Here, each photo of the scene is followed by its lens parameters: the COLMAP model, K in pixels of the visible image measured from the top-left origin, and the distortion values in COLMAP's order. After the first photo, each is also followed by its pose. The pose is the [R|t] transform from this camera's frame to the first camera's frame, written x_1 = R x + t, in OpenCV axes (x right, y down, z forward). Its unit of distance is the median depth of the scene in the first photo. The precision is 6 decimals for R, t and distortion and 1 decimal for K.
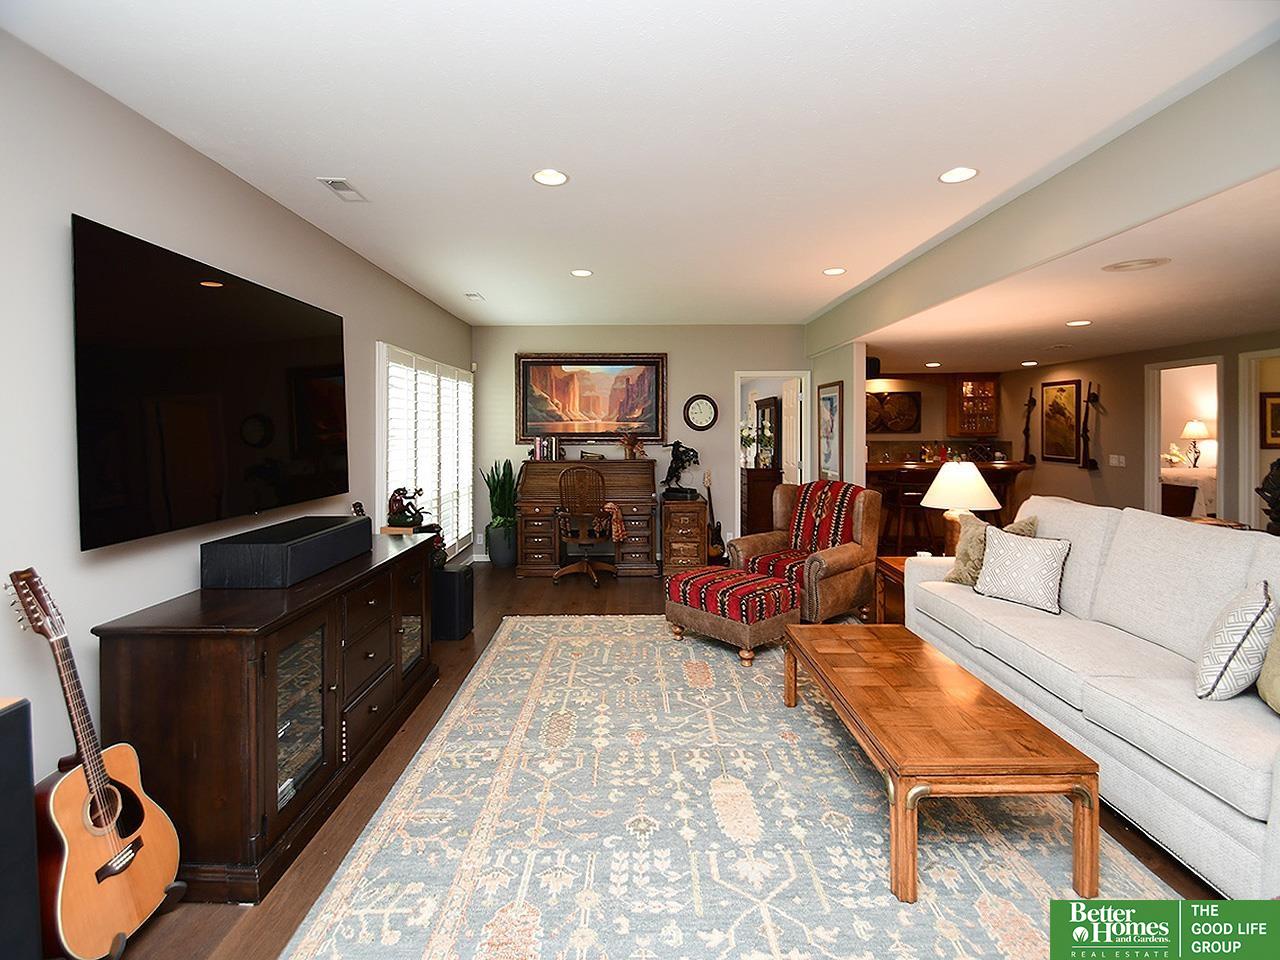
lens RADIAL K [[574.6, 0, 637.6], [0, 574.6, 436.9], [0, 0, 1]] dist [0.012654, -0.014944]
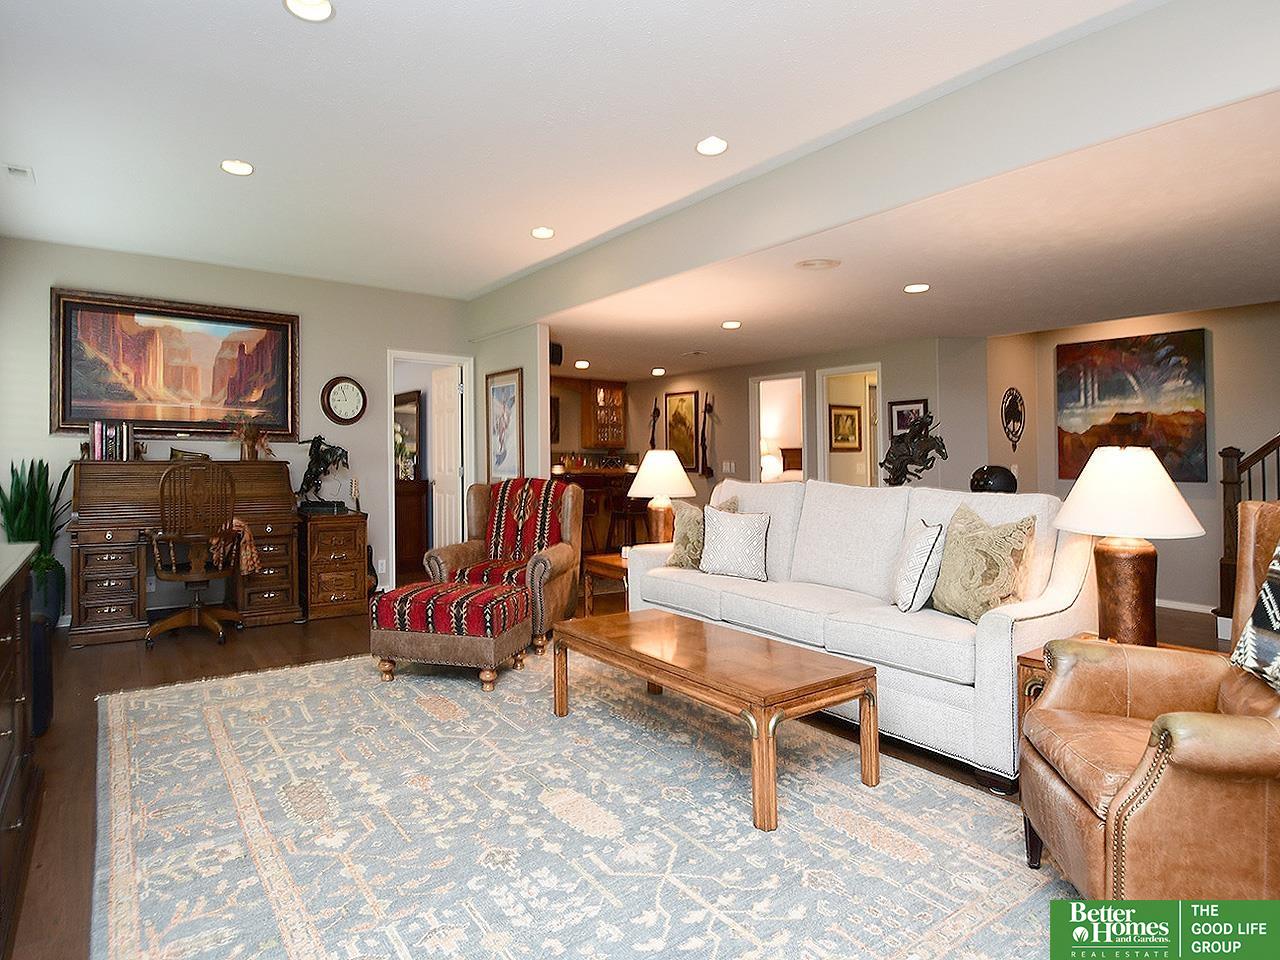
lens RADIAL K [[721.3, 0, 636.6], [0, 721.3, 449.6], [0, 0, 1]] dist [-0.030017, -0.001420]
pose [[0.811548, -0.001865, 0.584283, -0.213790], [0.013708, 0.999780, -0.015849, 0.071660], [-0.584126, 0.020872, 0.811395, 0.047081]]
